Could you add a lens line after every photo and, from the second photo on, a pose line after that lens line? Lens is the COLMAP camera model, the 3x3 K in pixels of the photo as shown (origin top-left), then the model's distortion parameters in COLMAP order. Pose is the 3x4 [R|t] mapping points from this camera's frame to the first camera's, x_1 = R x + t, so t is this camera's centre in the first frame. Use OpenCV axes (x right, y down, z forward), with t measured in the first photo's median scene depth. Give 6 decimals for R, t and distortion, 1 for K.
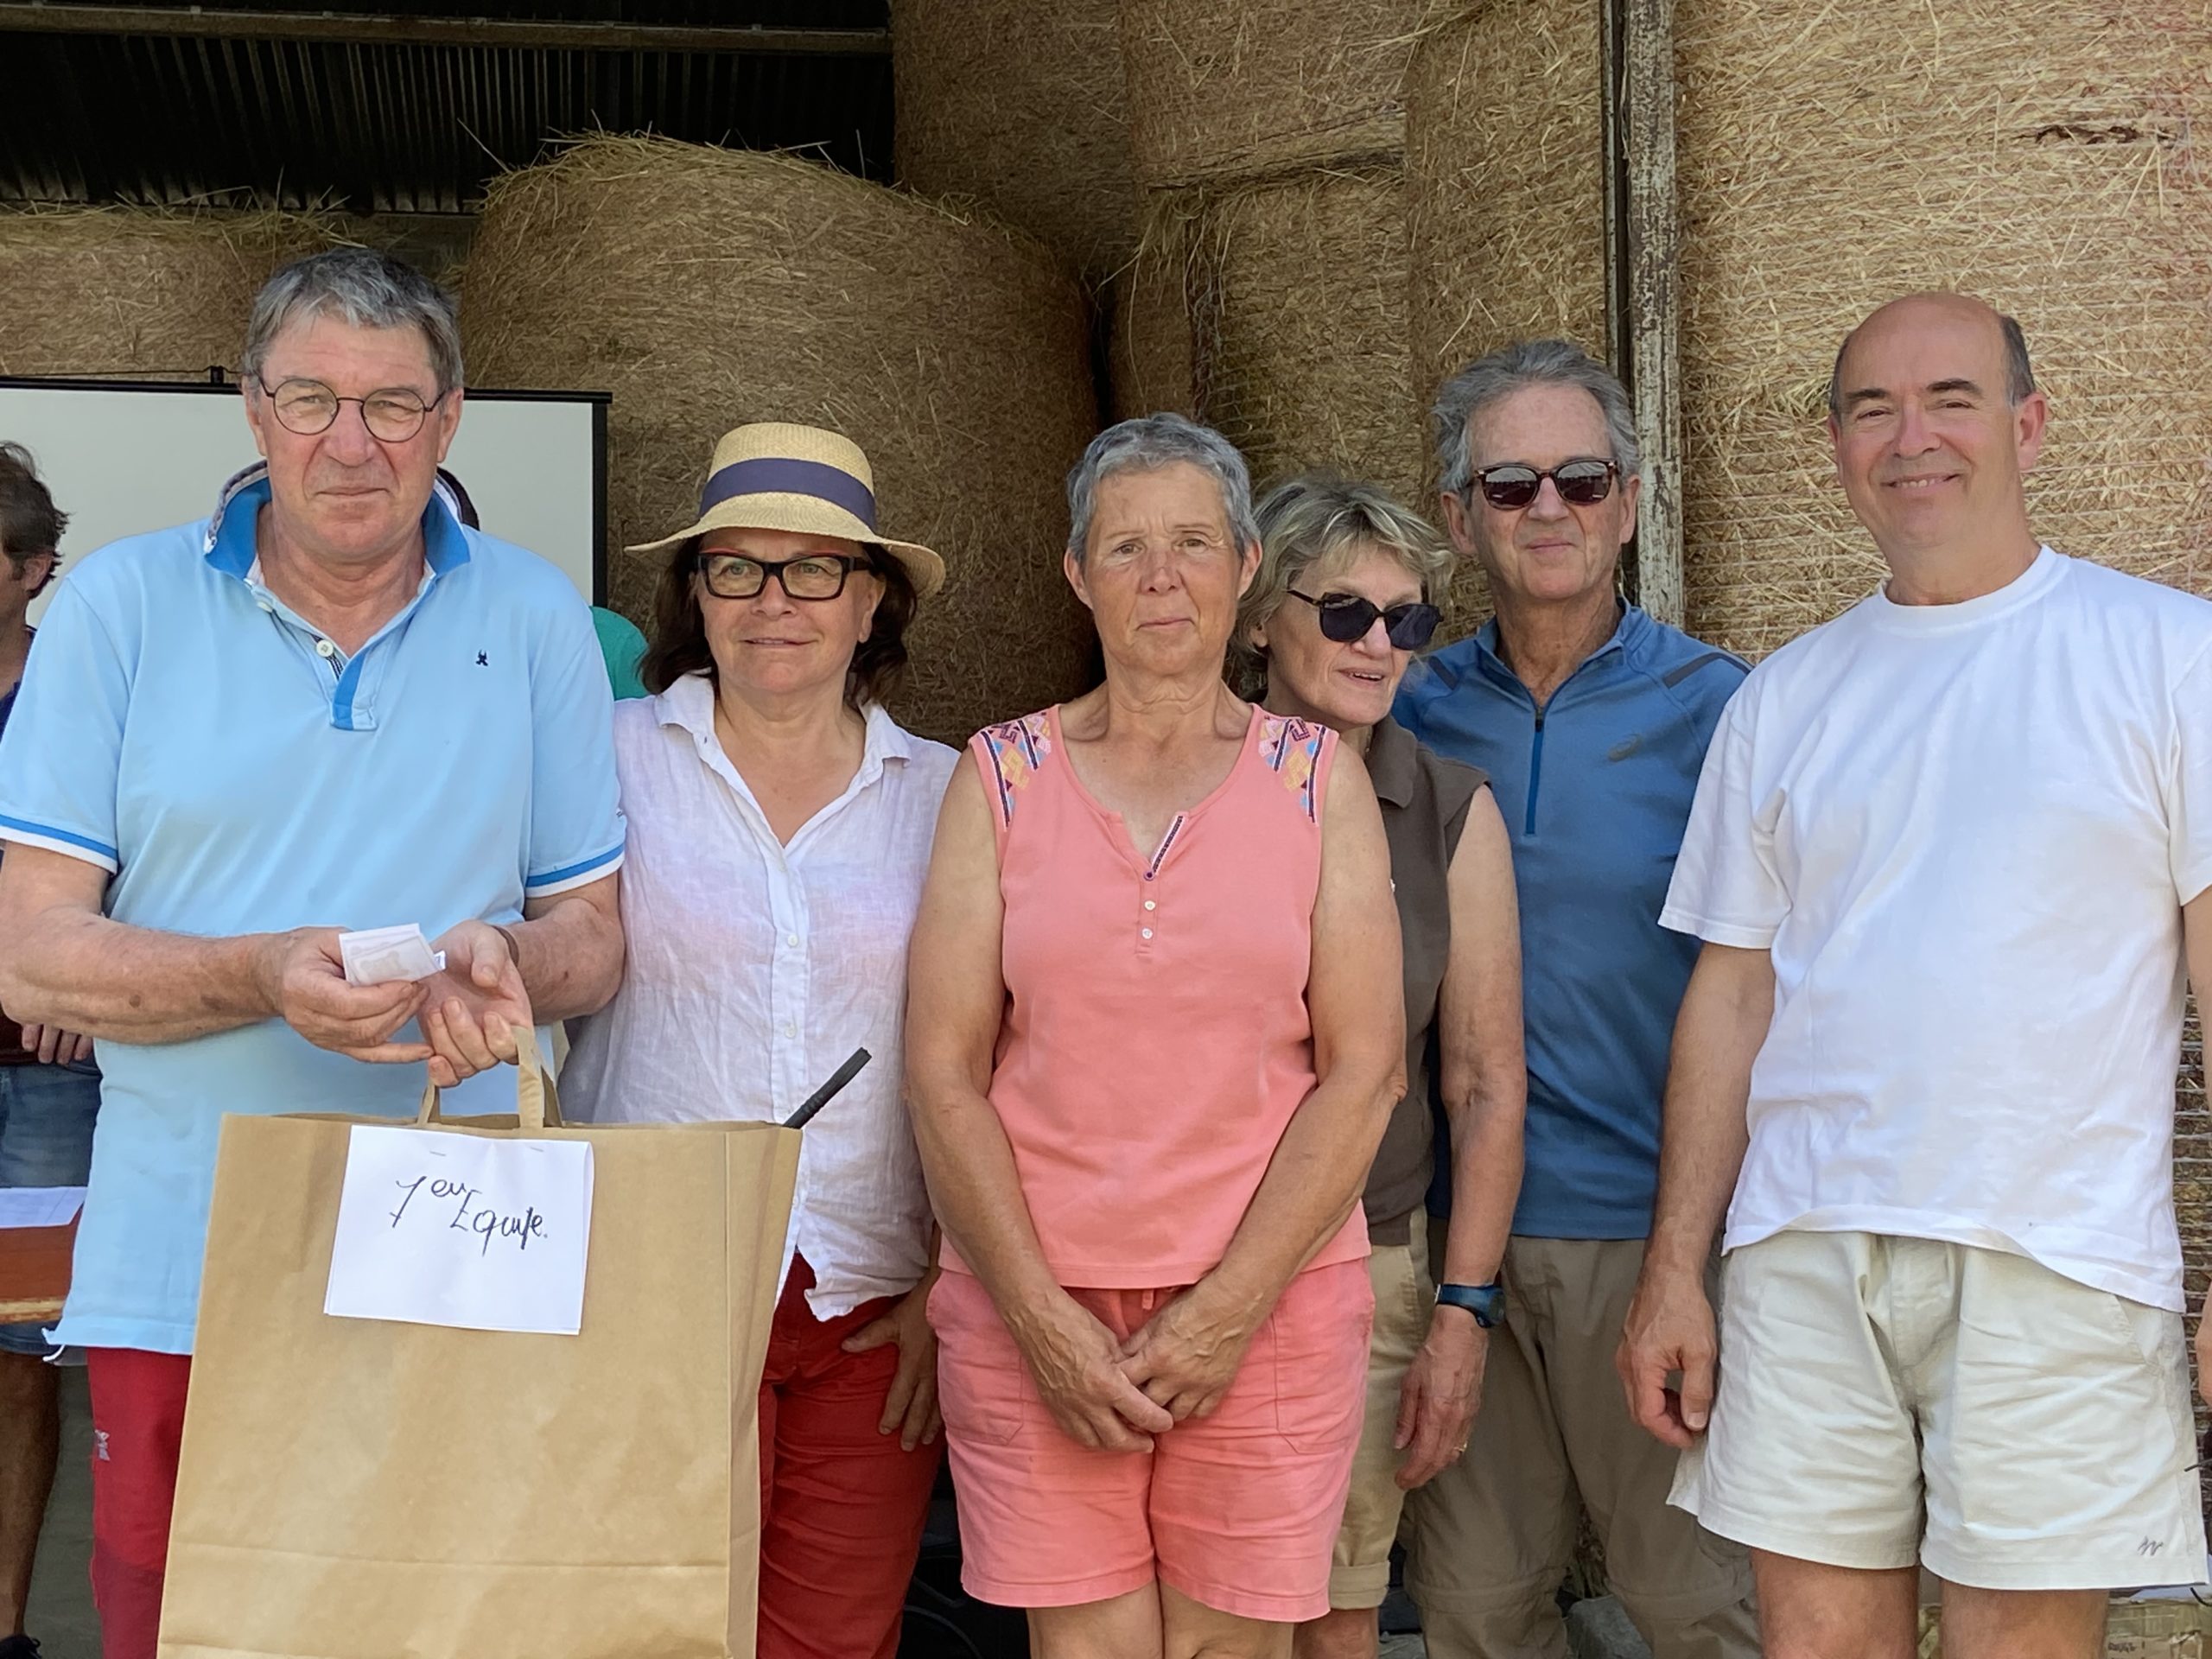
lens RADIAL K [[3414.2, 0, 1140.6], [0, 3414.2, 845.5], [0, 0, 1]] dist [0.141555, -0.157510]
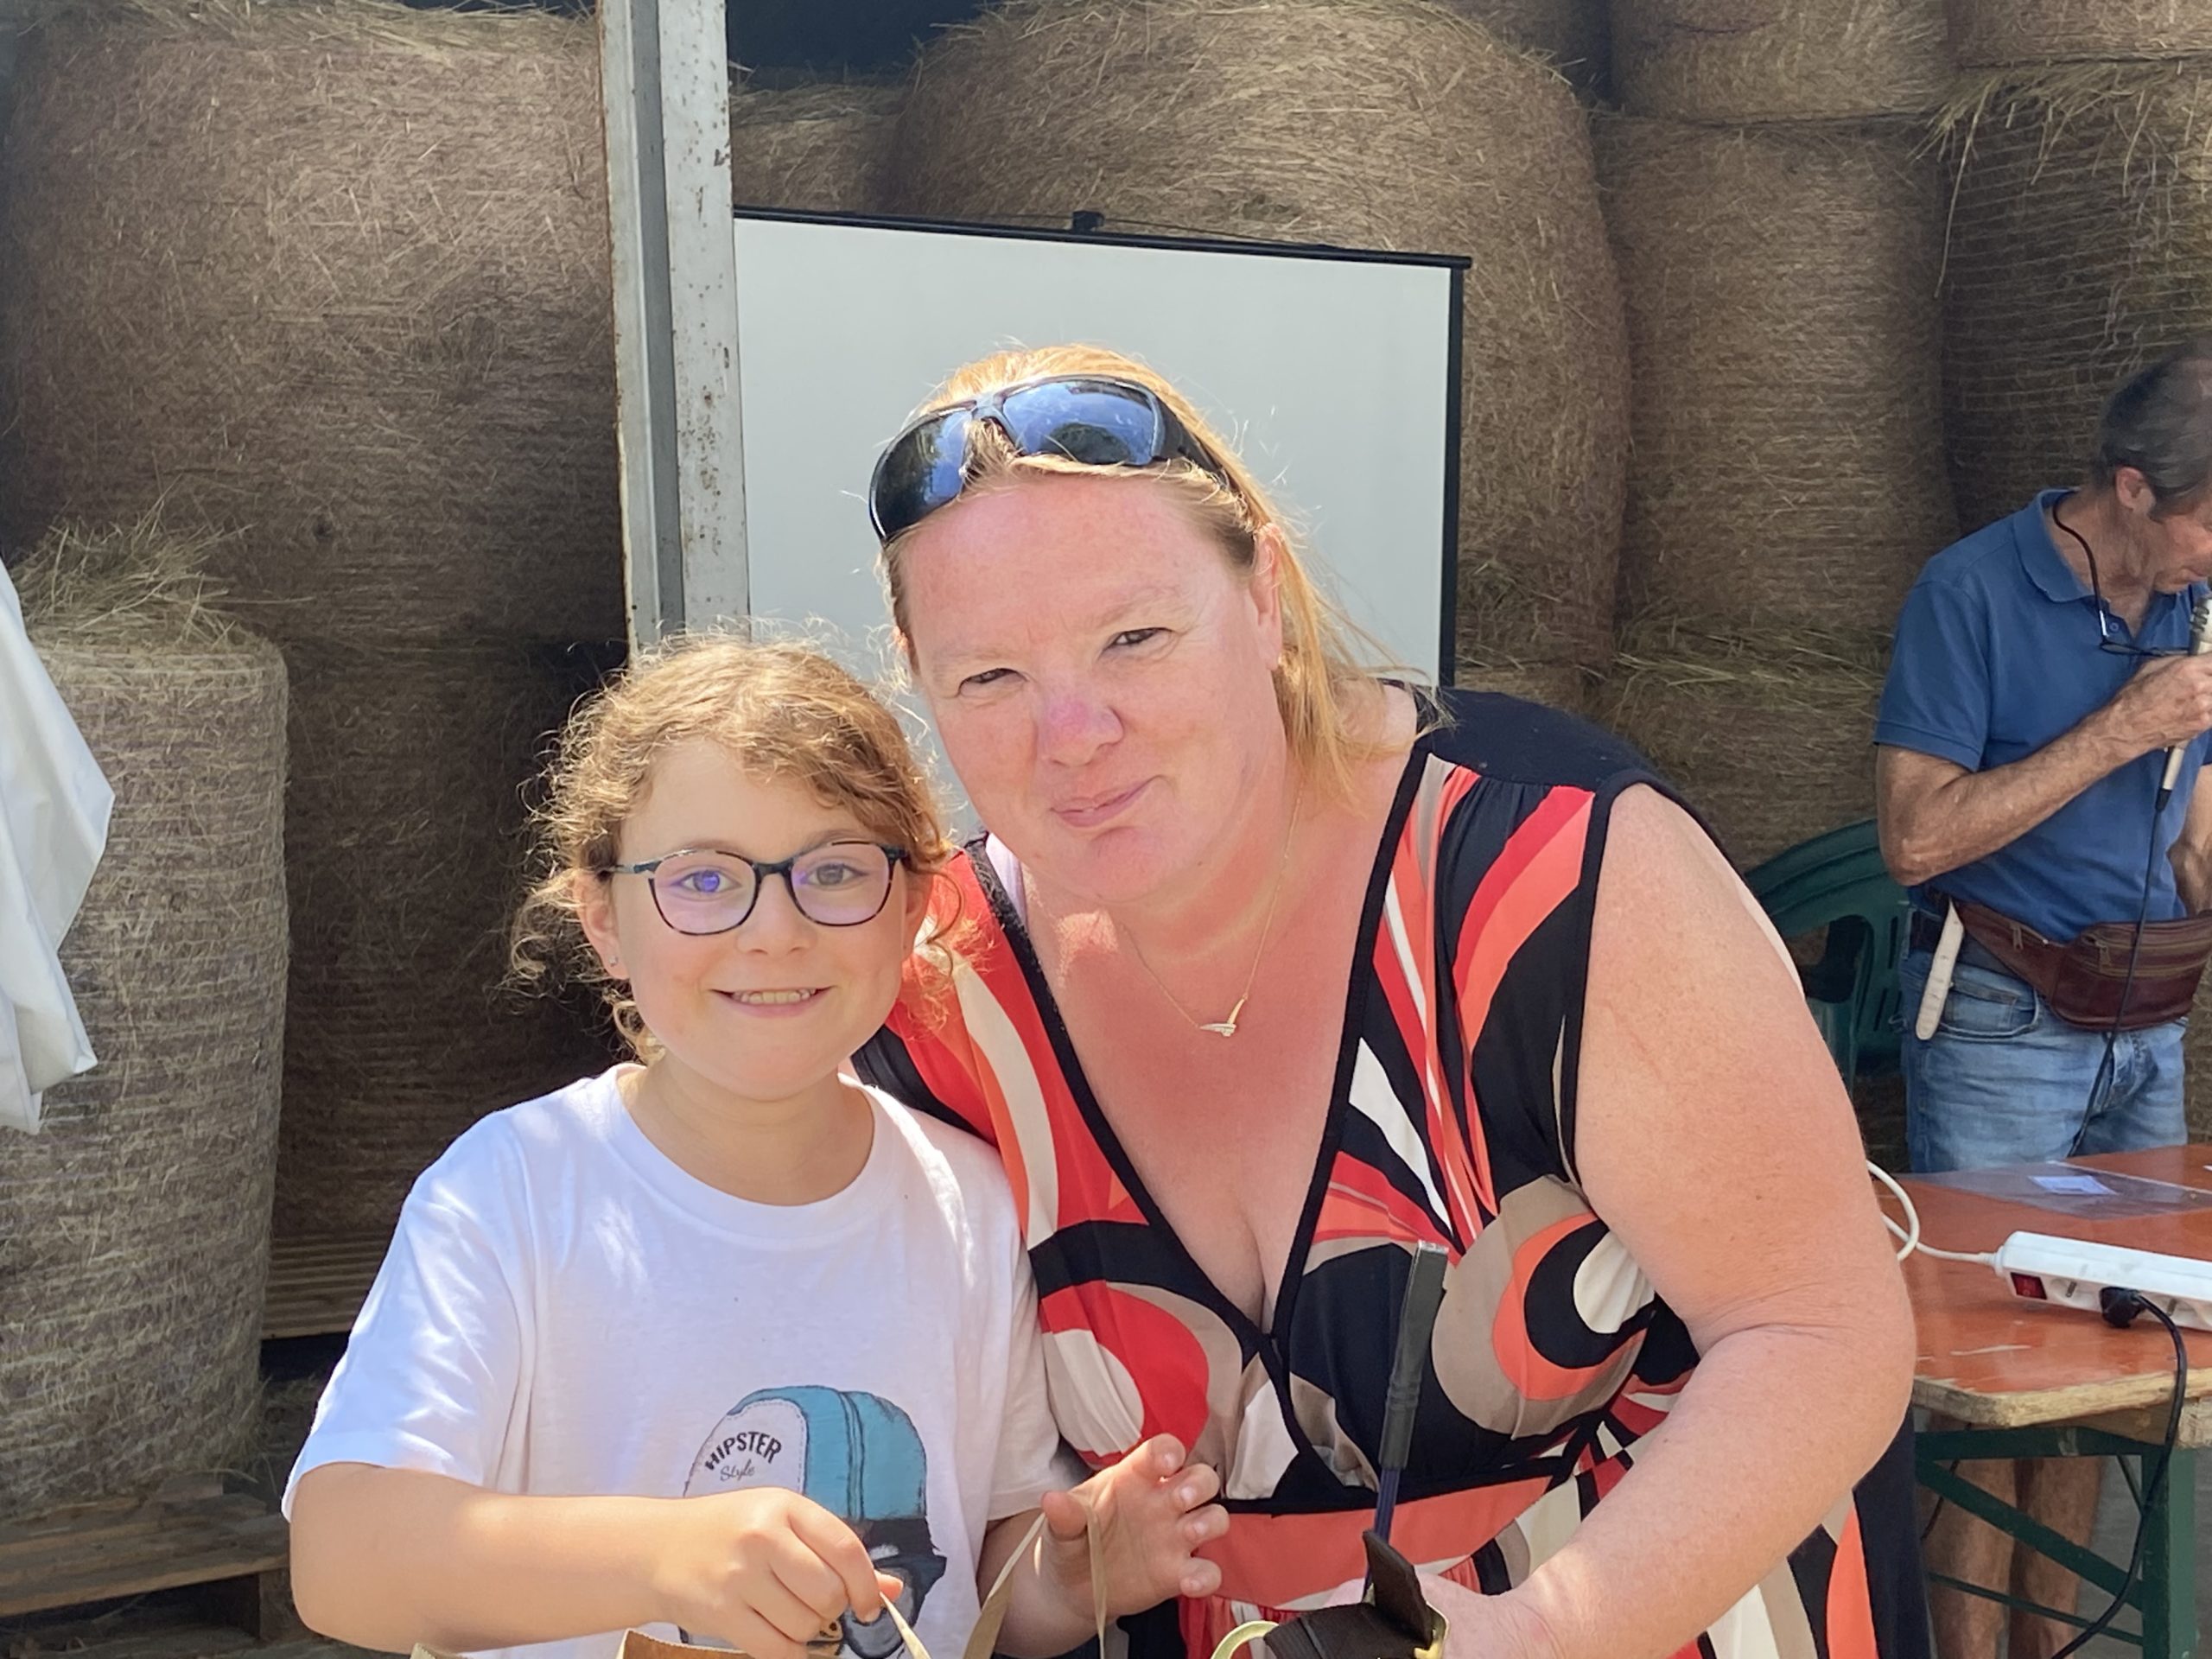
lens RADIAL K [[3754.7, 0, 1106.9], [0, 3754.7, 837.9], [0, 0, 1]] dist [0.109689, 0.032584]
pose [[0.932648, -0.014200, 0.360508, -0.544184], [0.008832, 0.999824, 0.016534, 0.002009], [-0.360679, -0.012236, 0.932610, 0.106410]]
